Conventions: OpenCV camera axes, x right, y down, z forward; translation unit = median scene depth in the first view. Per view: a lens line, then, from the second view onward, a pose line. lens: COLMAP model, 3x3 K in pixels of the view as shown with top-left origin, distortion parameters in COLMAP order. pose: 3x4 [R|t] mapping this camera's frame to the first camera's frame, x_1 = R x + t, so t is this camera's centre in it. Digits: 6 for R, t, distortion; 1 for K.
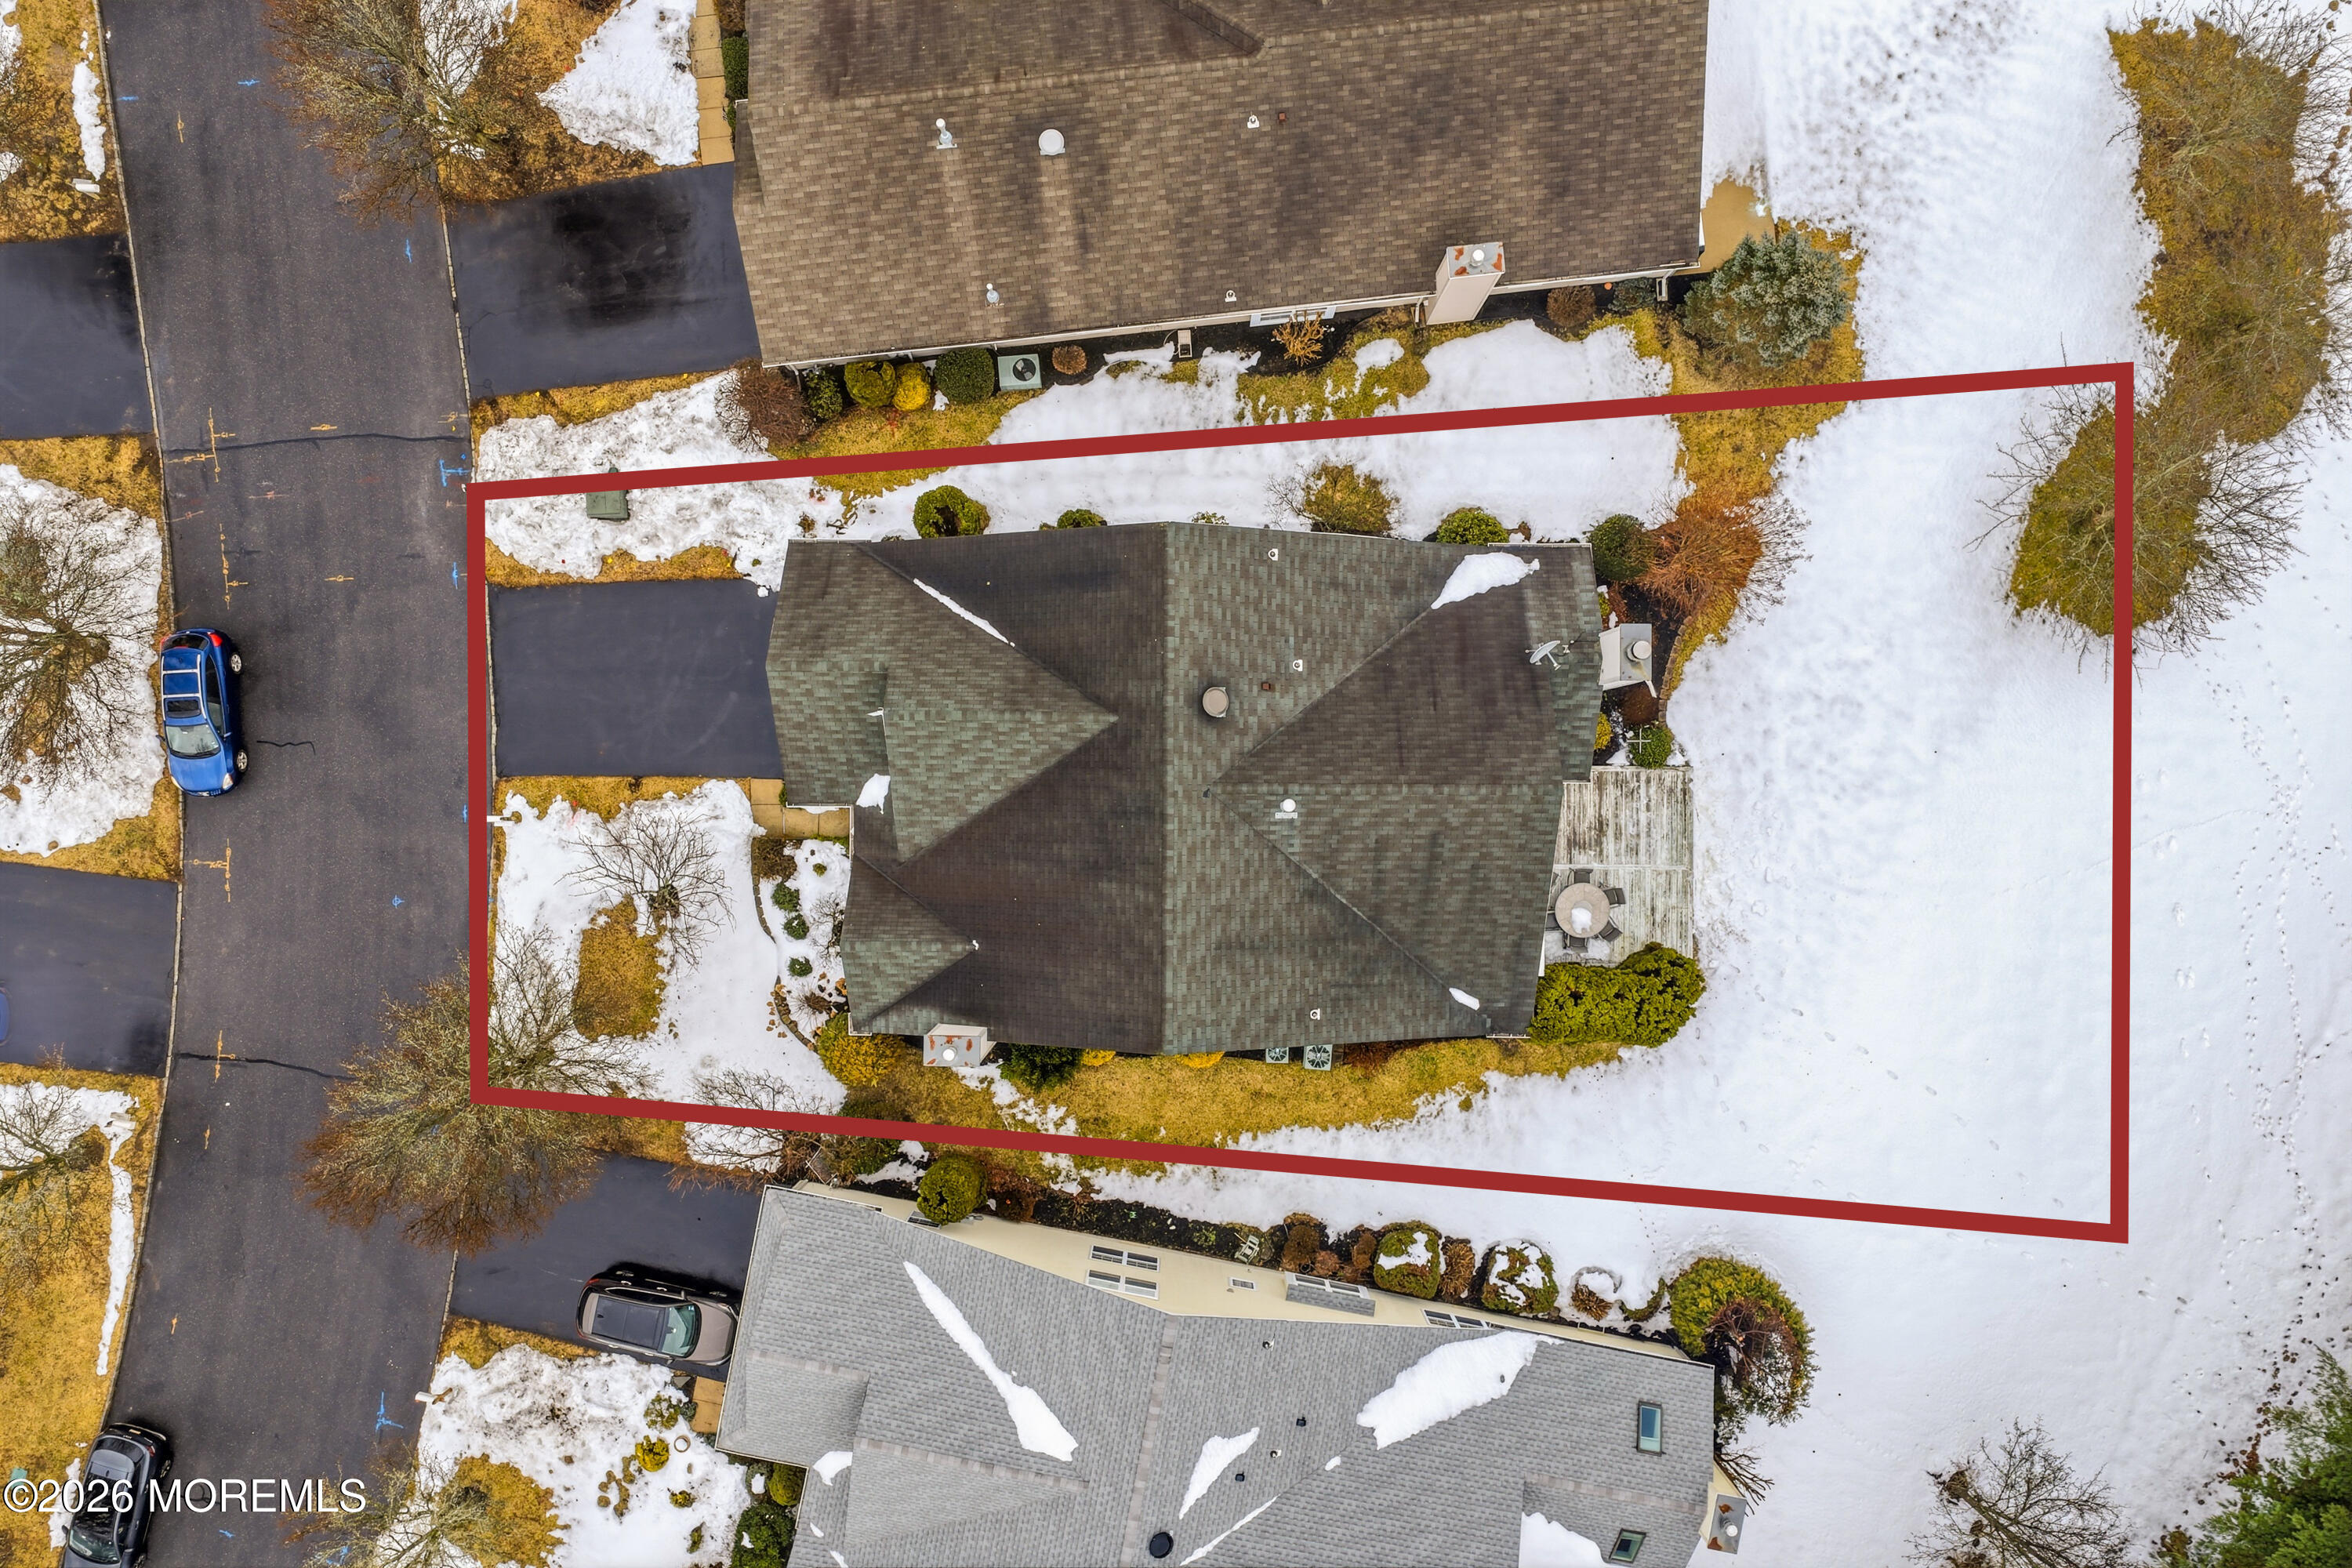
lens RADIAL K [[1956.1, 0, 1181.4], [0, 1956.1, 789.4], [0, 0, 1]] dist [-0.005559, 0.017225]
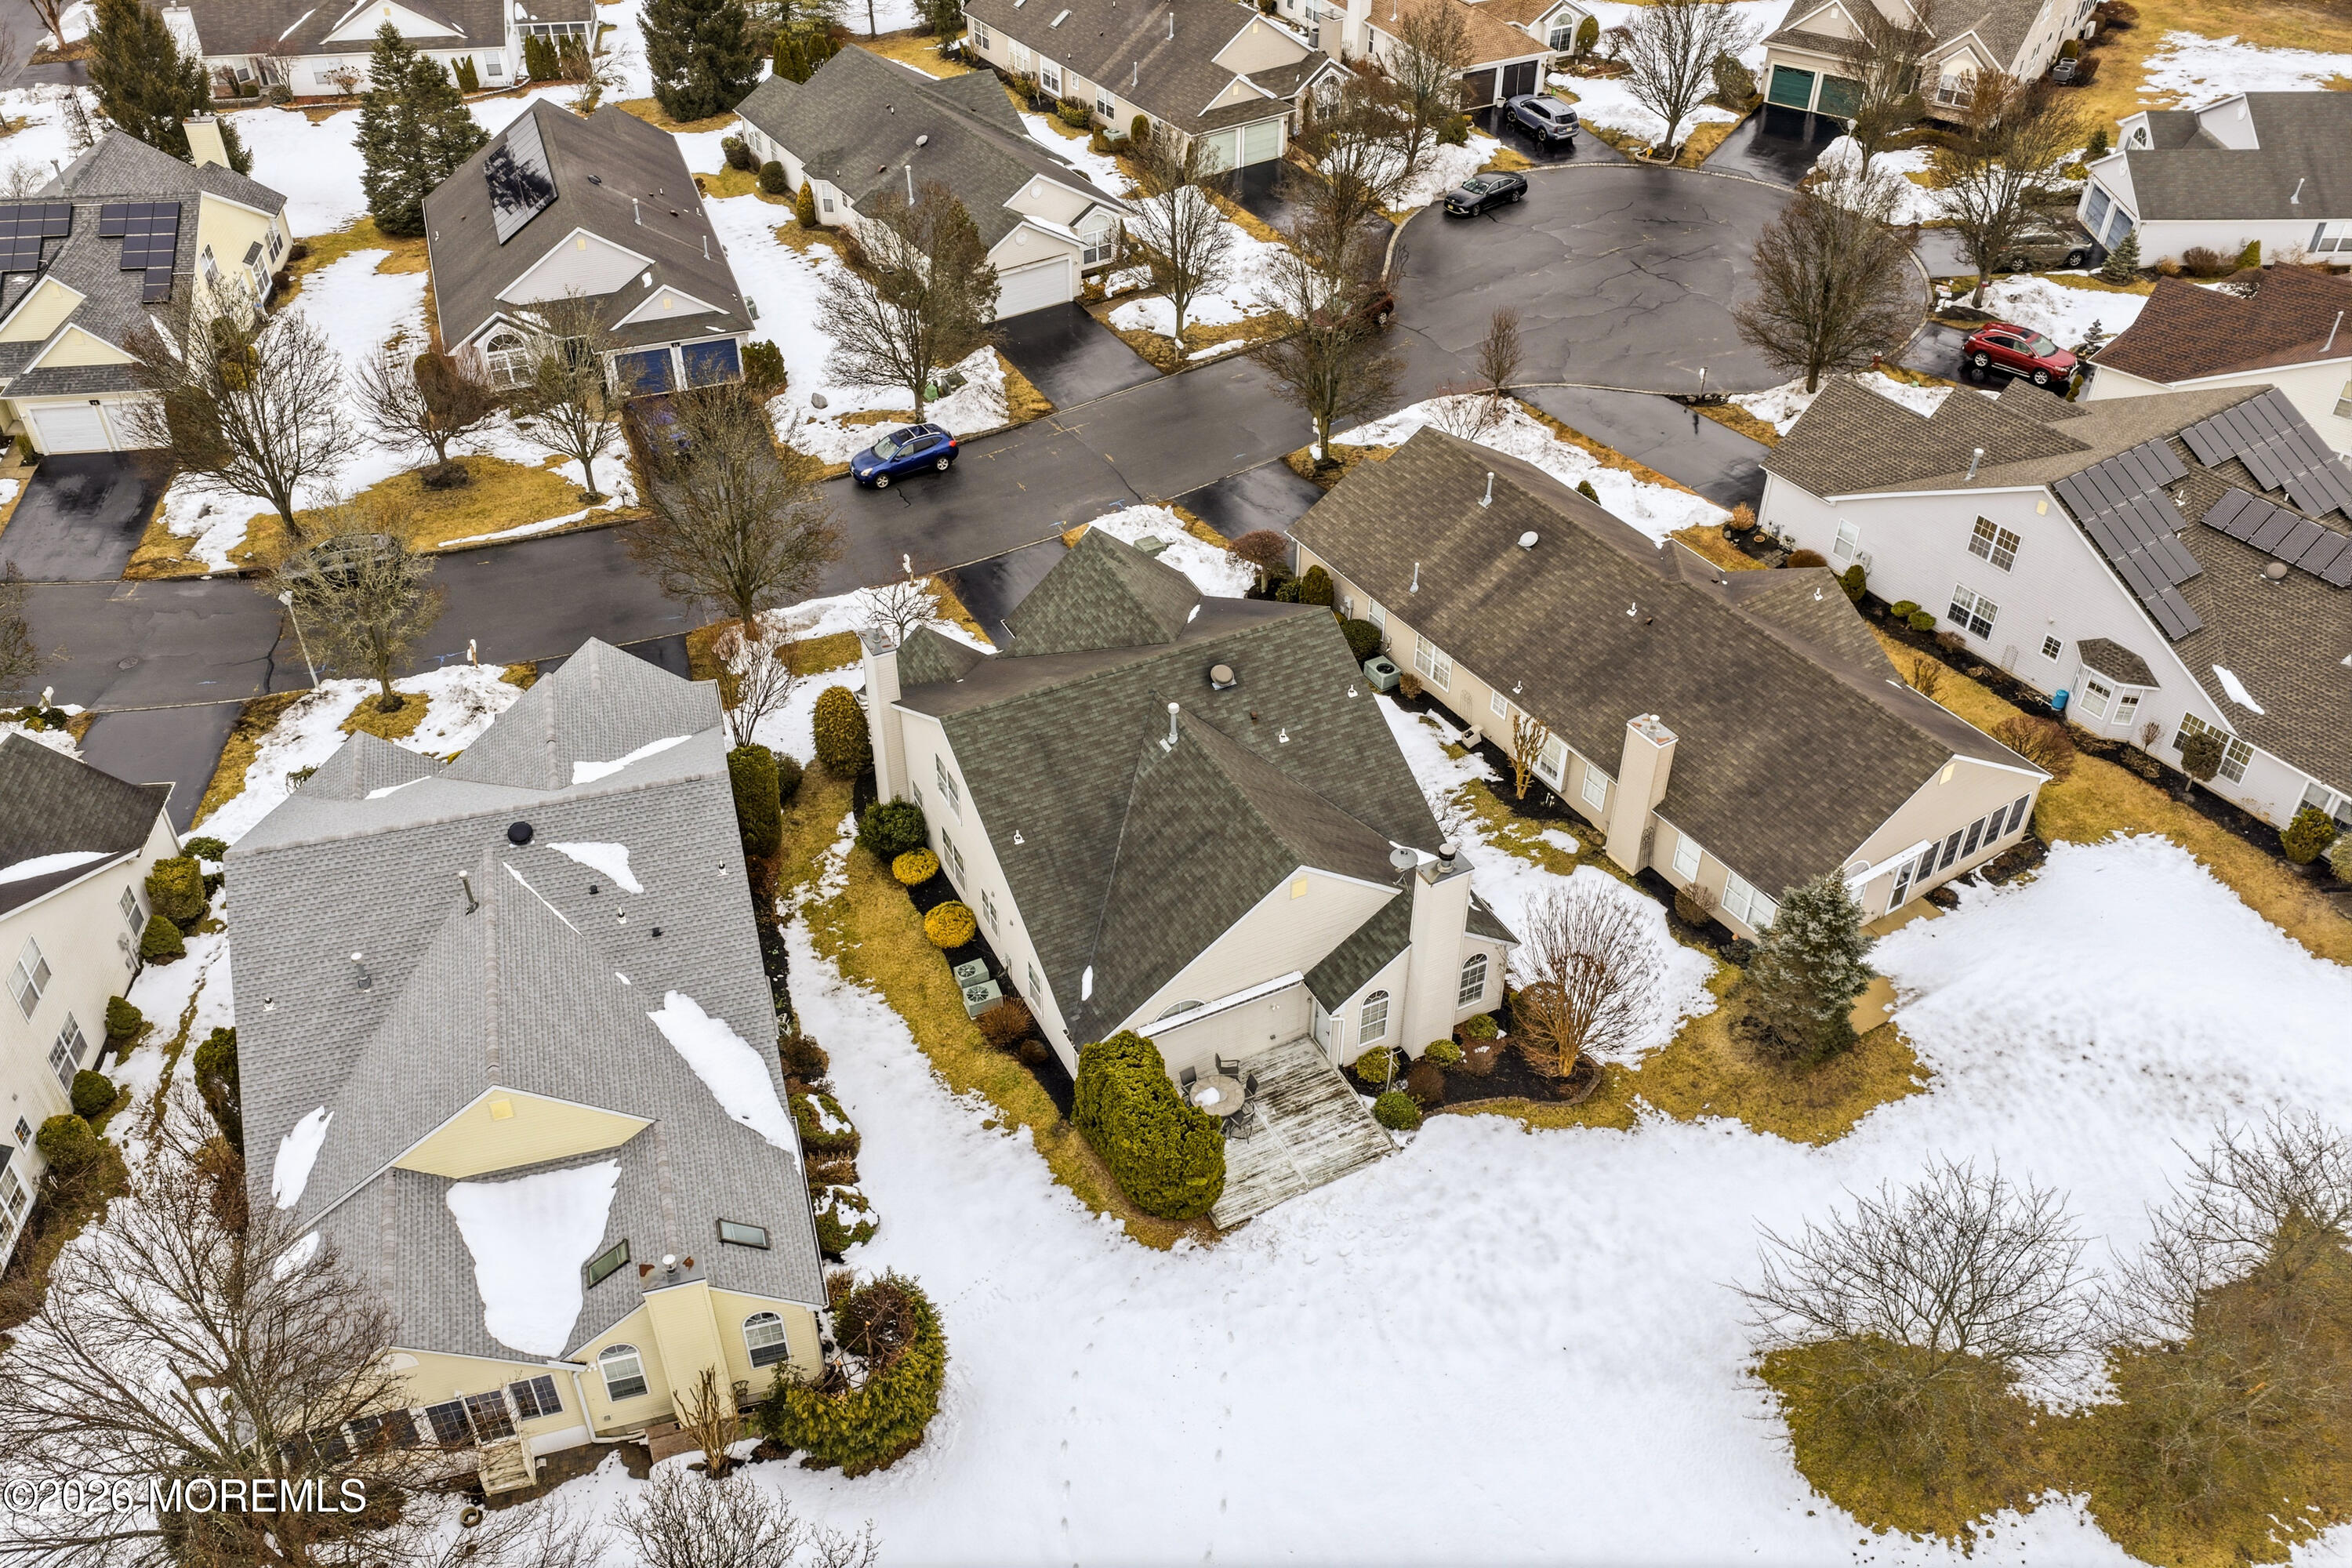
lens RADIAL K [[1956.1, 0, 1176.4], [0, 1956.1, 788.7], [0, 0, 1]] dist [-0.005559, 0.017225]
pose [[0.454562, 0.561845, -0.691161, 0.777909], [-0.890713, 0.285099, -0.354046, 0.379383], [-0.001870, 0.776562, 0.630038, 0.248298]]
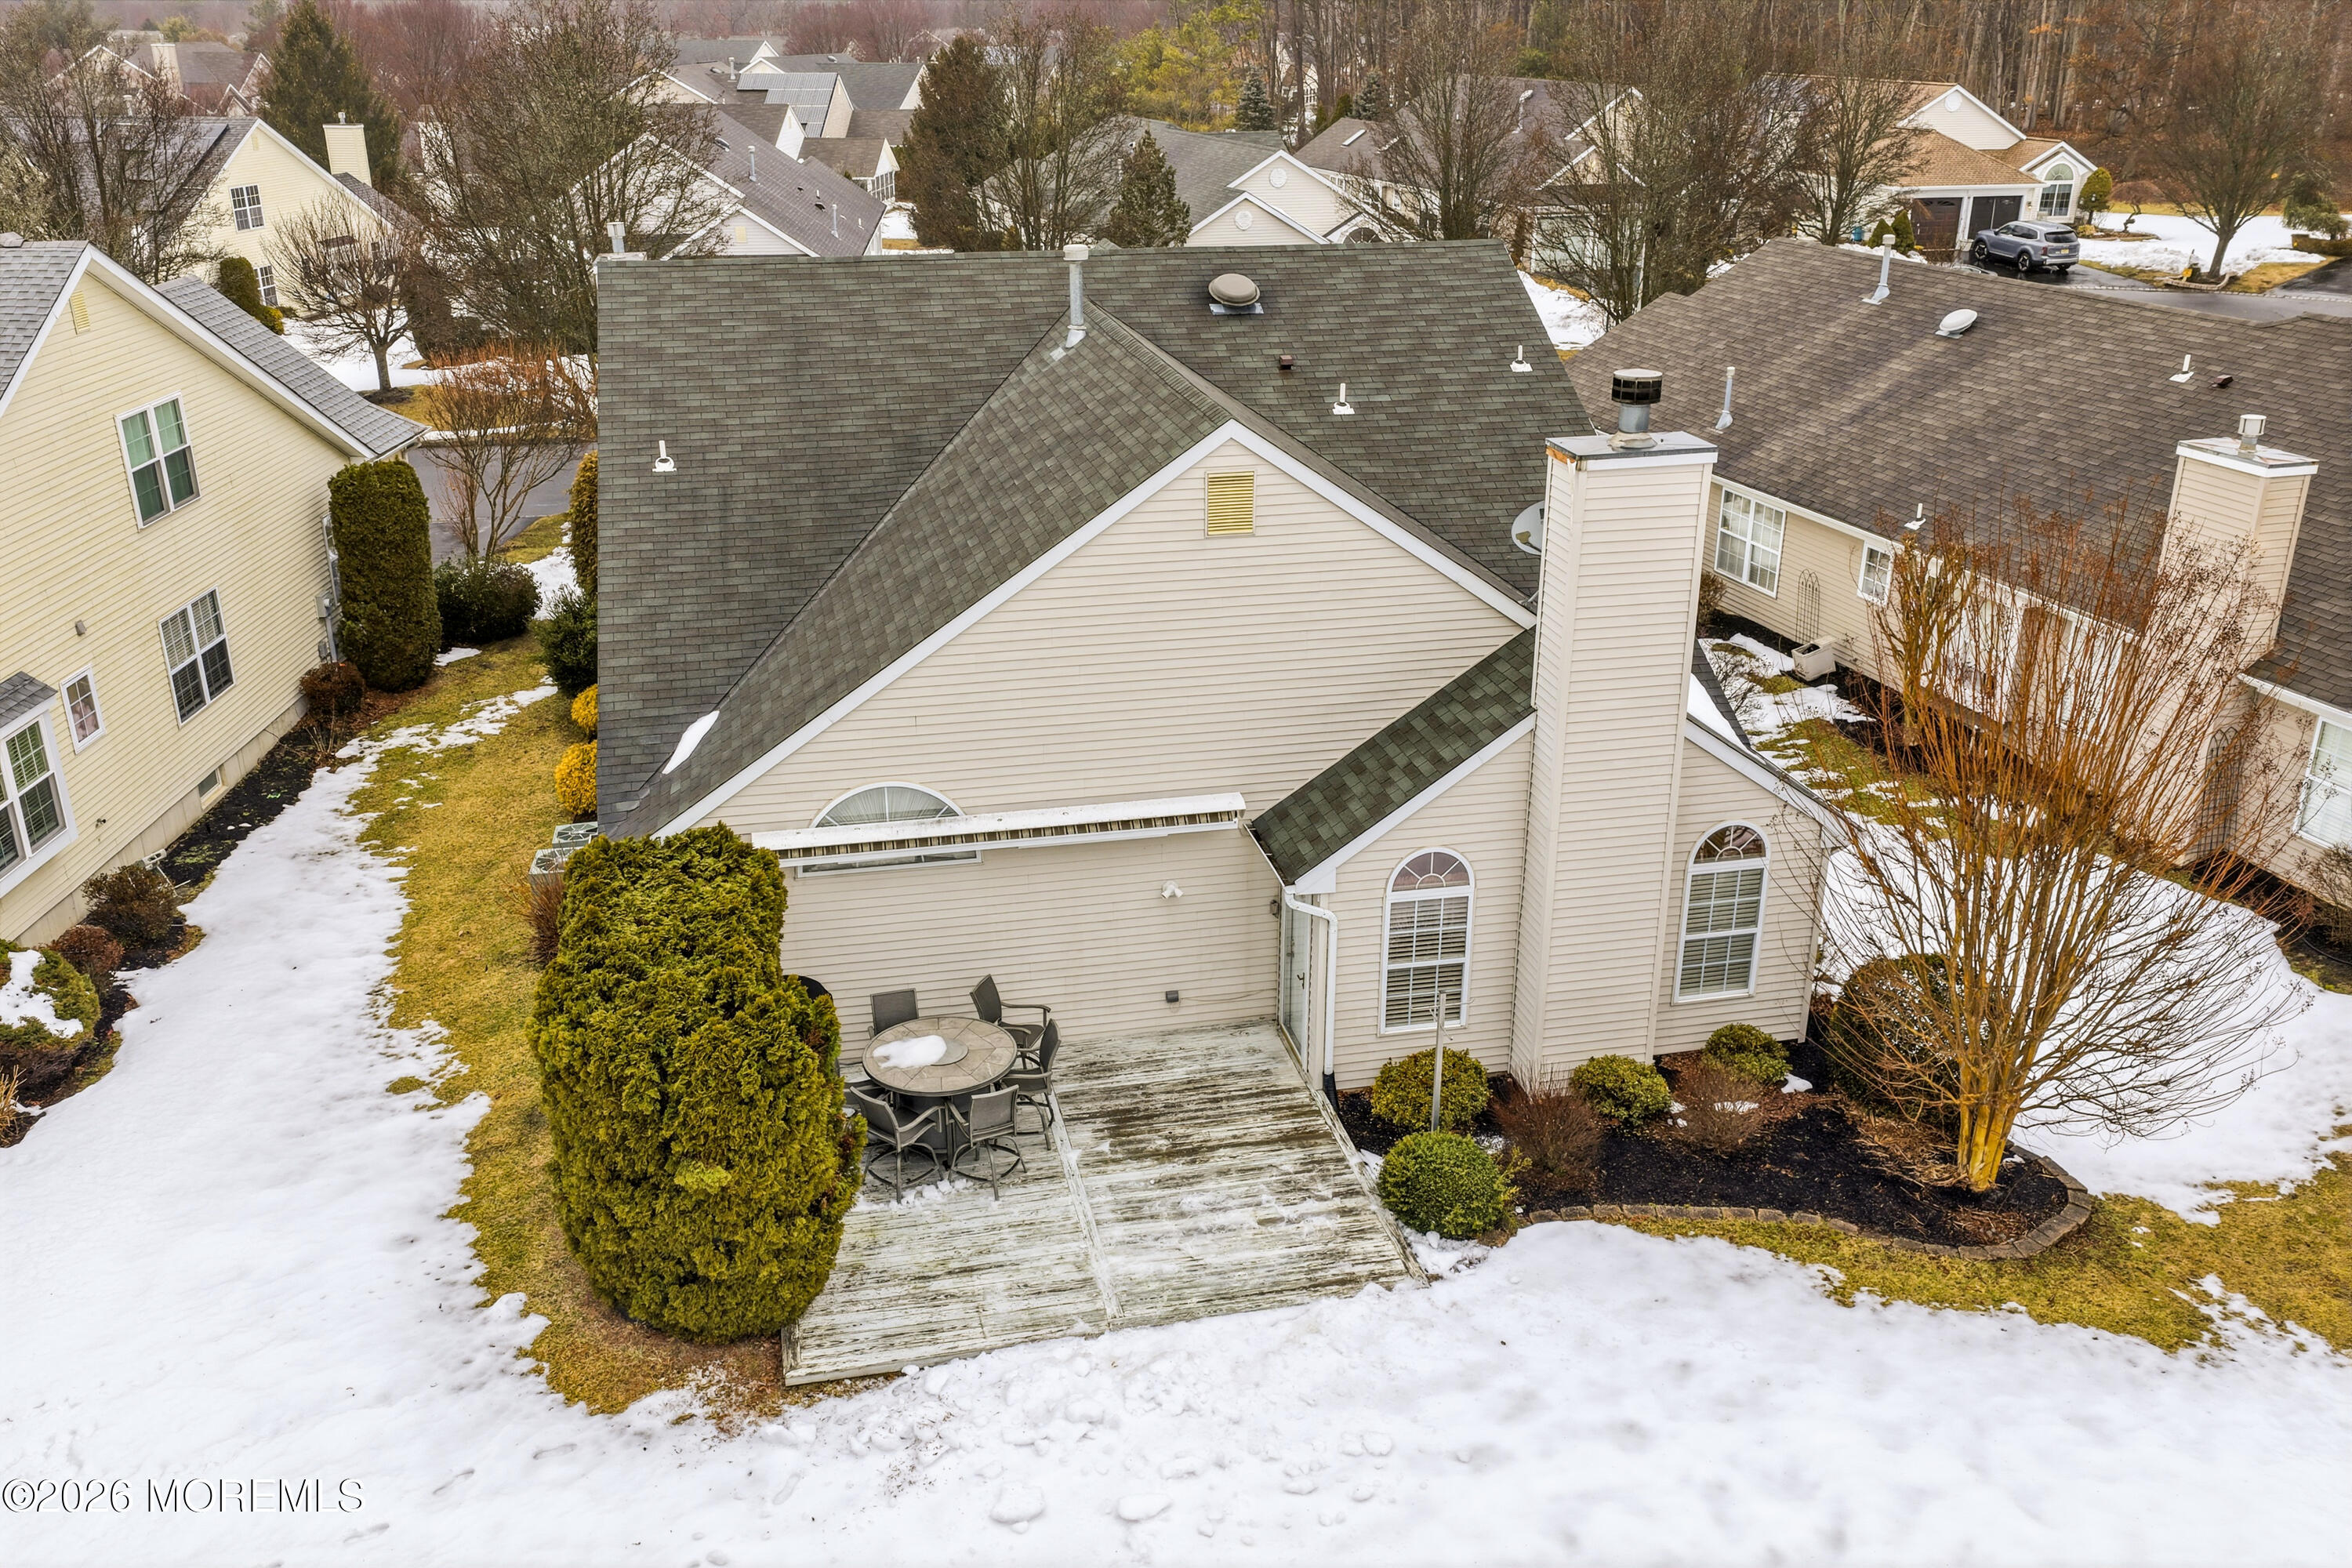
lens RADIAL K [[1956.1, 0, 1172.1], [0, 1956.1, 780.2], [0, 0, 1]] dist [-0.005559, 0.017225]
pose [[0.215244, 0.362105, -0.906945, 0.508917], [-0.976558, 0.081716, -0.199139, 0.085570], [0.002002, 0.928548, 0.371206, 0.804364]]
